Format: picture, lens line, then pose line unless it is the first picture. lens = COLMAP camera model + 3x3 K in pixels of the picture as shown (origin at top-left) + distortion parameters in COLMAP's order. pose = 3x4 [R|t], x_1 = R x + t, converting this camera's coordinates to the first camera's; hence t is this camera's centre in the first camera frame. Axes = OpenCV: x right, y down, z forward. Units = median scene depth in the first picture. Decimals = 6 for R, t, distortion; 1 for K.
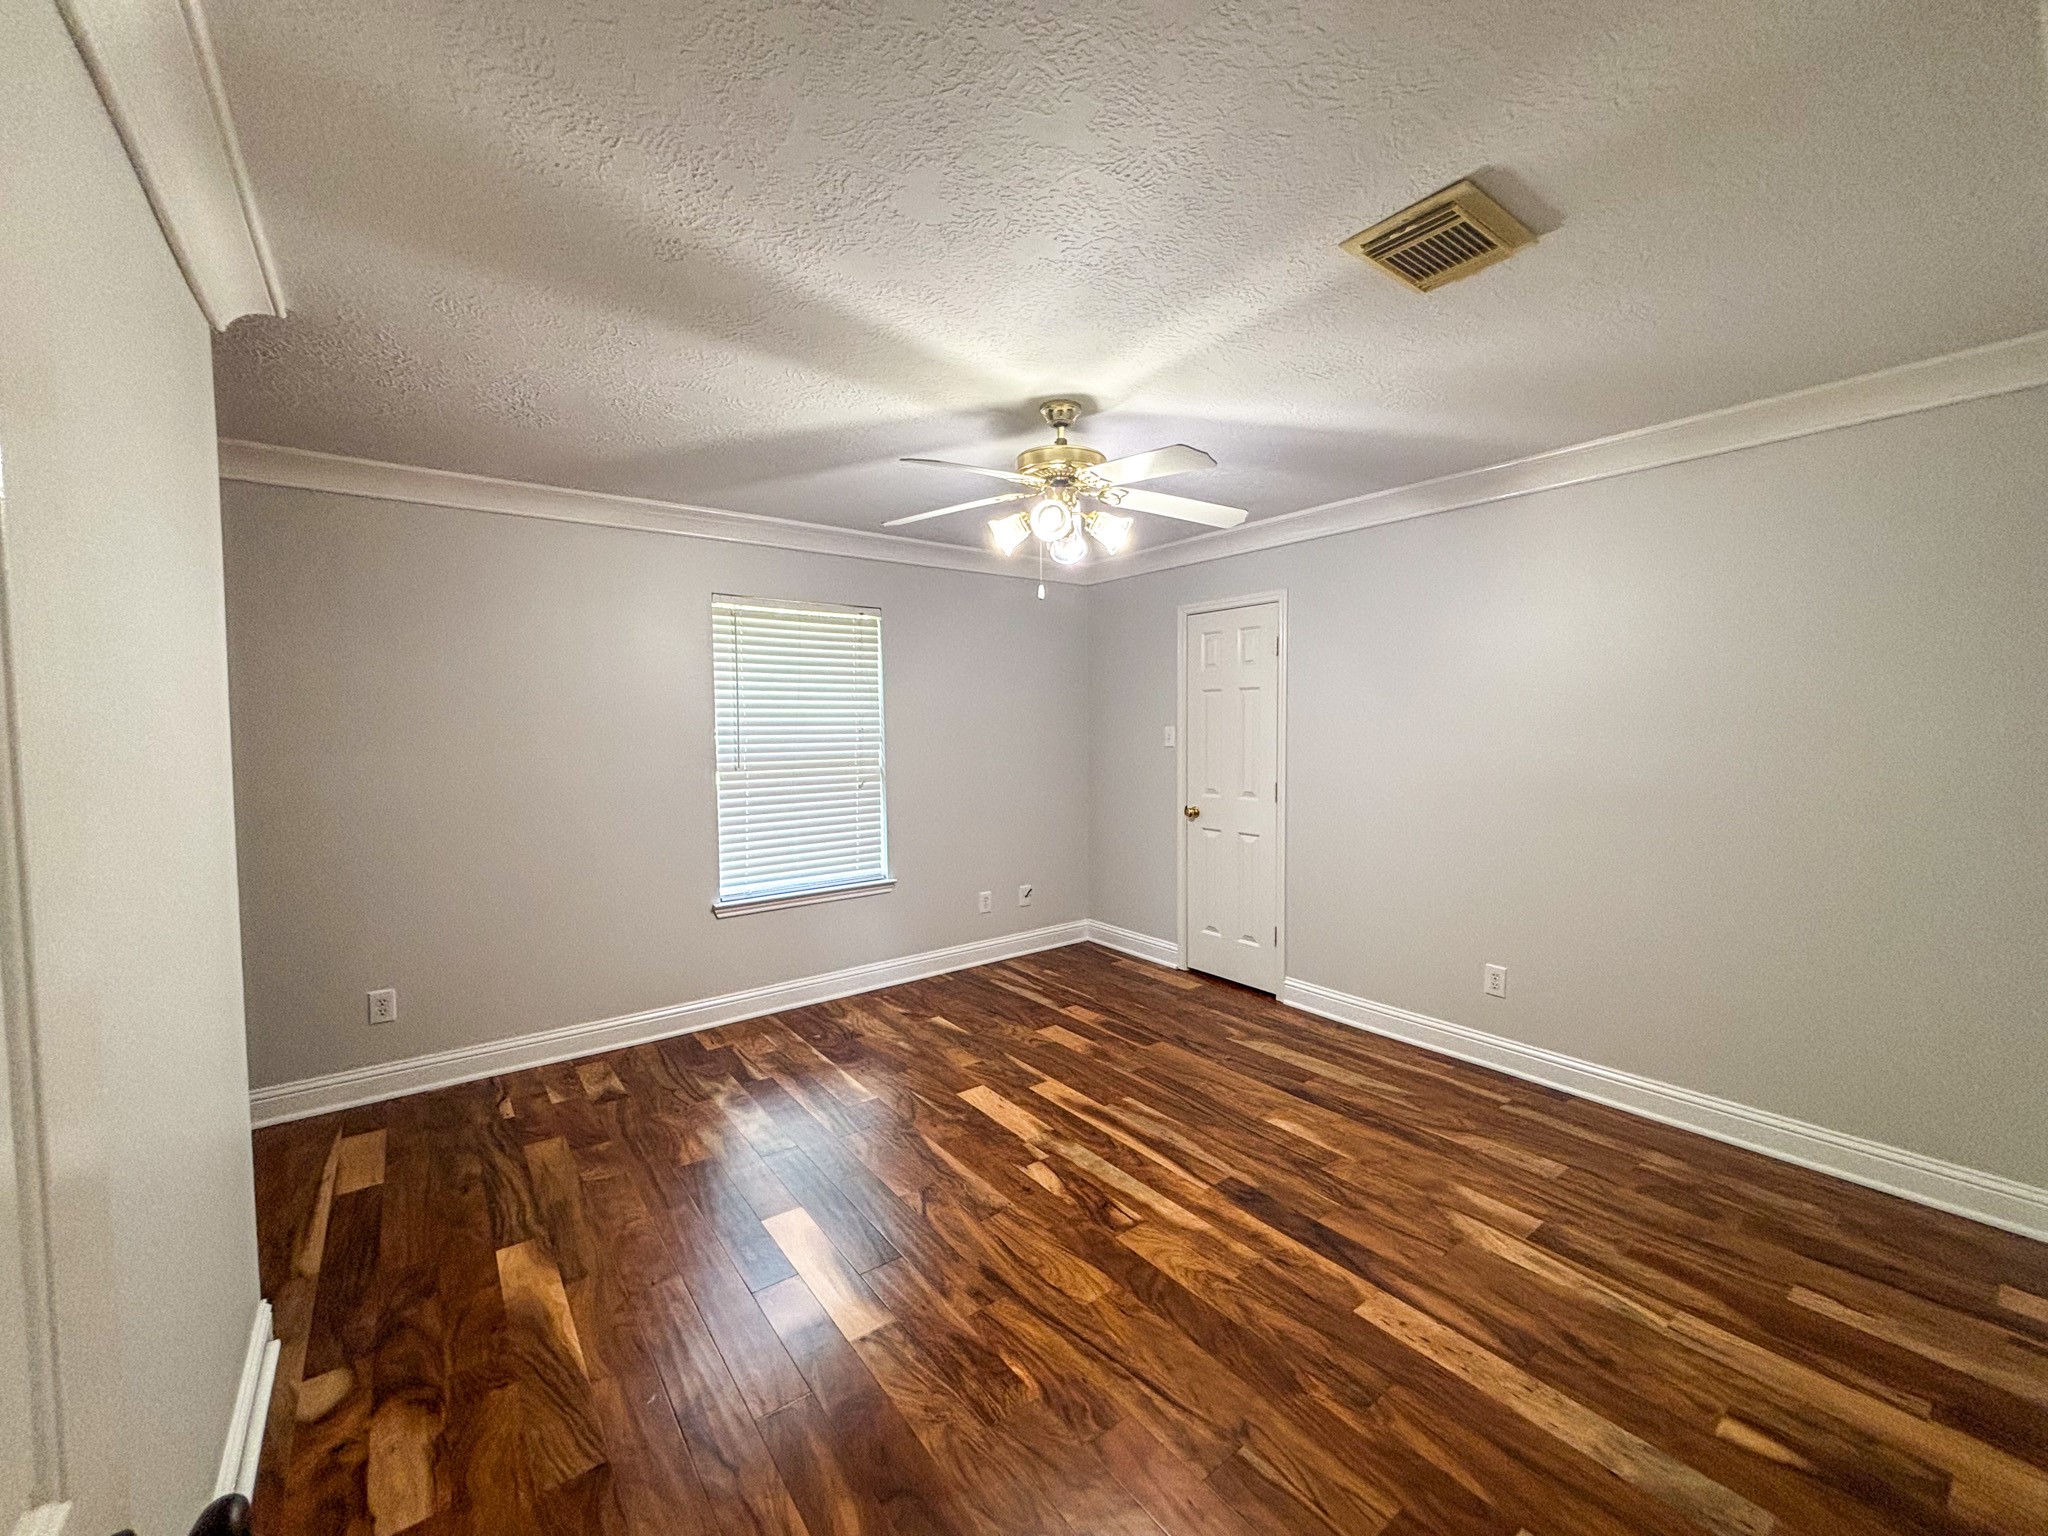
lens RADIAL K [[821.6, 0, 1030.4], [0, 821.6, 766.9], [0, 0, 1]] dist [0.008164, 0.000128]
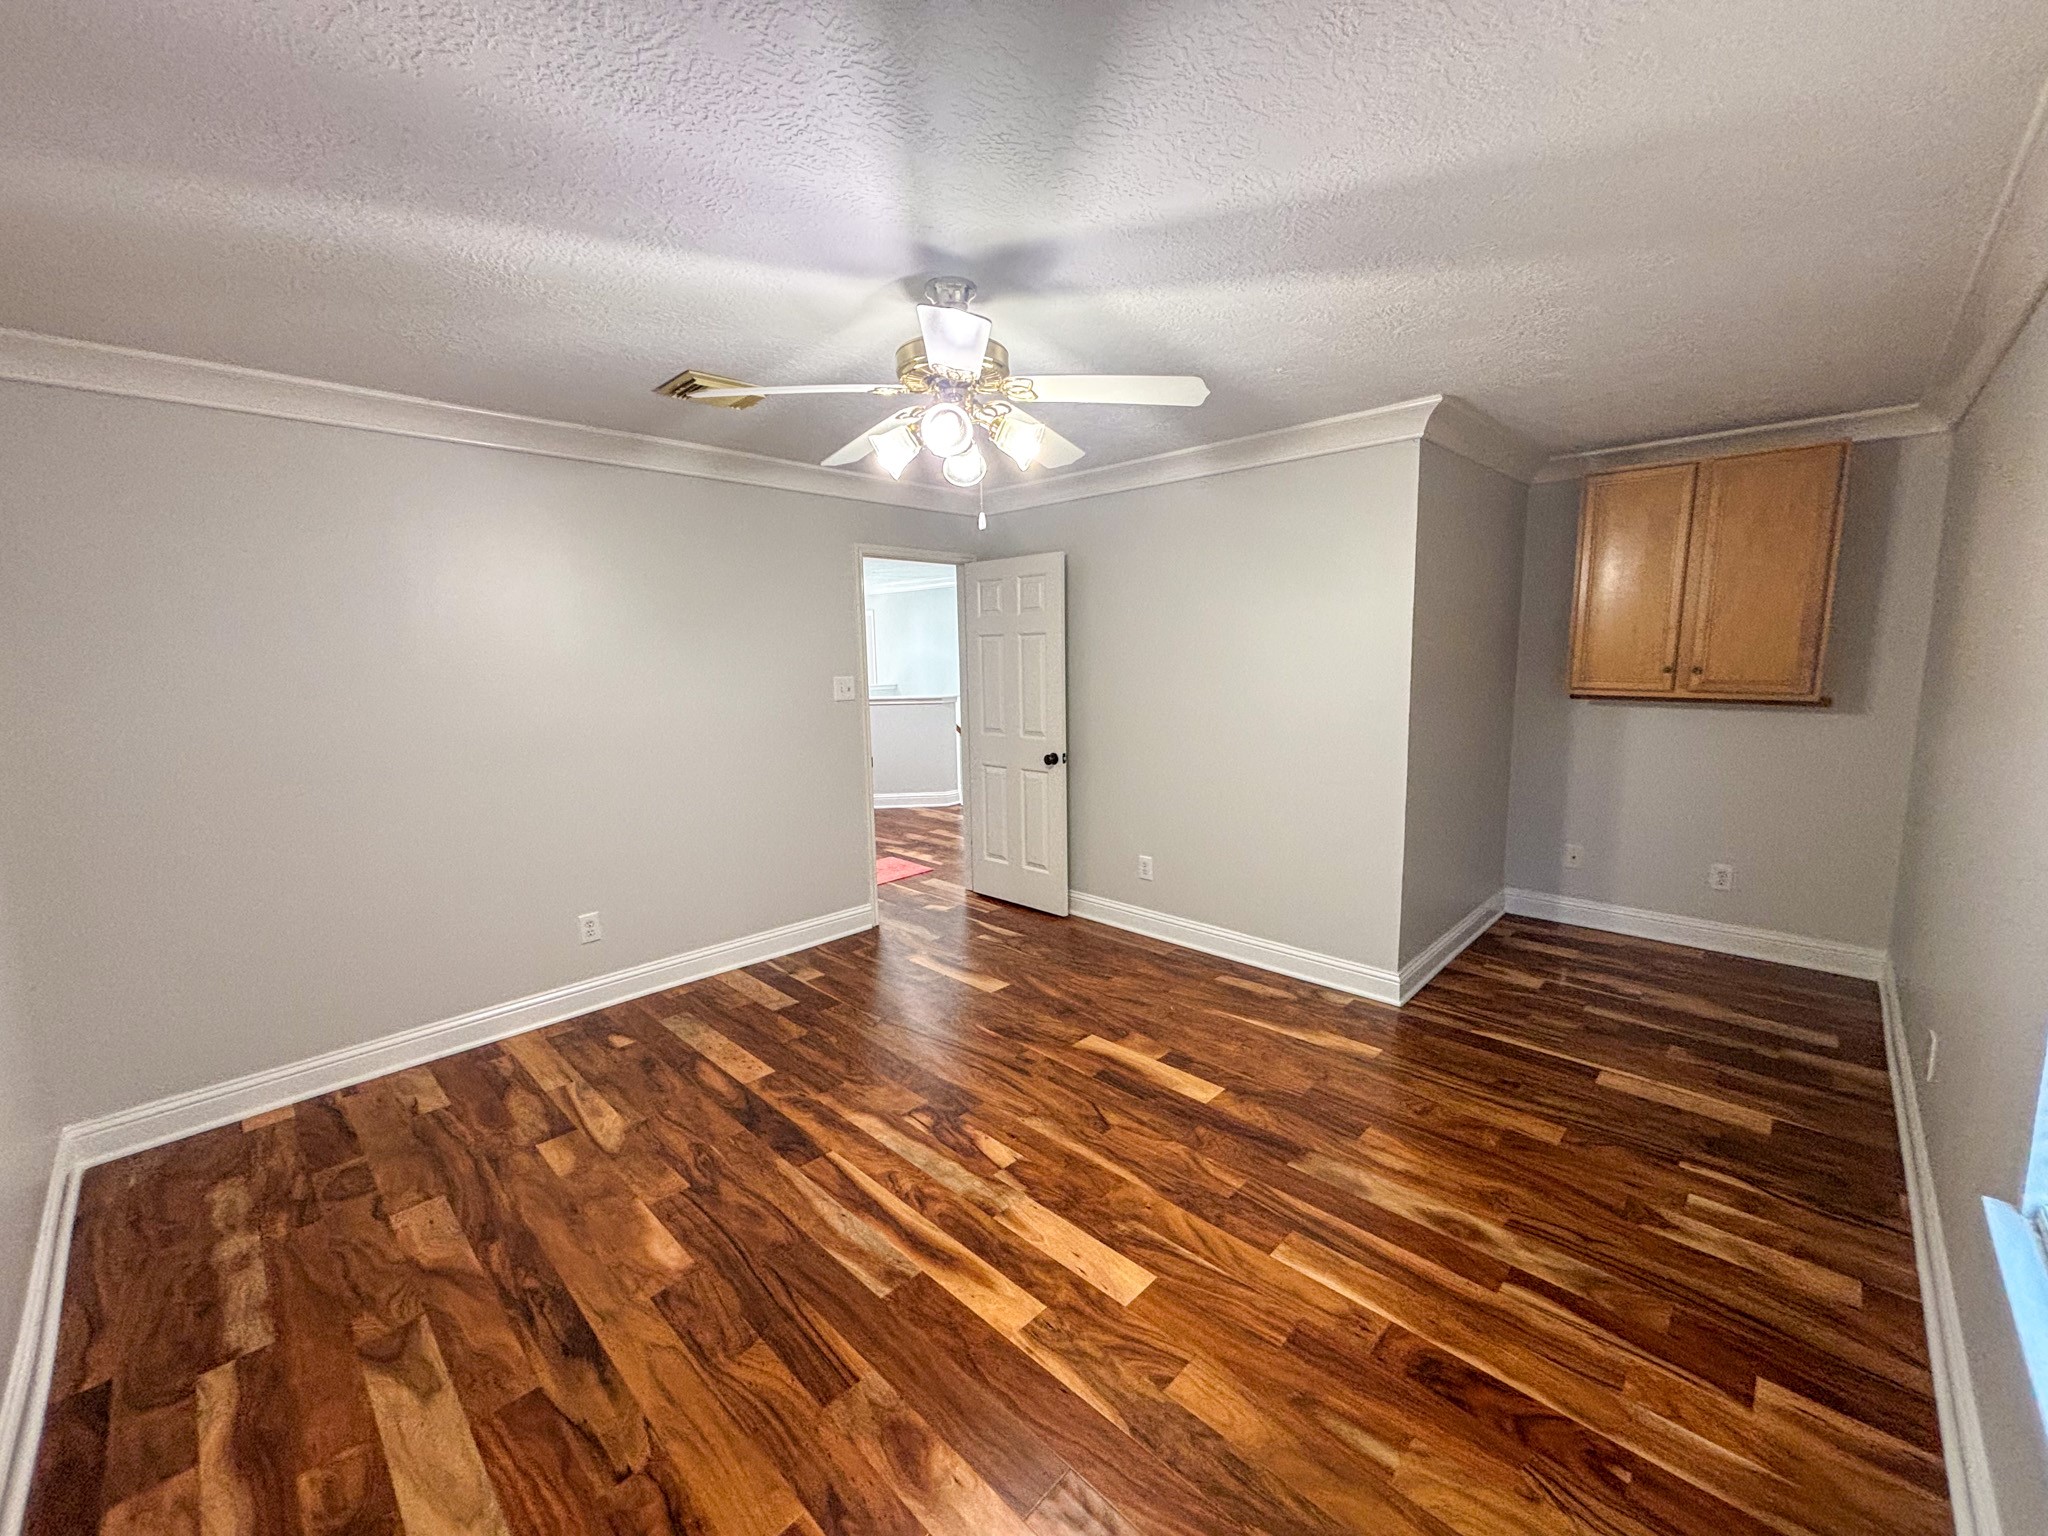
lens RADIAL K [[821.6, 0, 1029.7], [0, 821.6, 773.8], [0, 0, 1]] dist [0.008164, 0.000128]
pose [[-0.988222, 0.047362, -0.145517, 0.089778], [0.016463, 0.978287, 0.206601, -0.123893], [0.152142, 0.201772, -0.967544, 1.704864]]
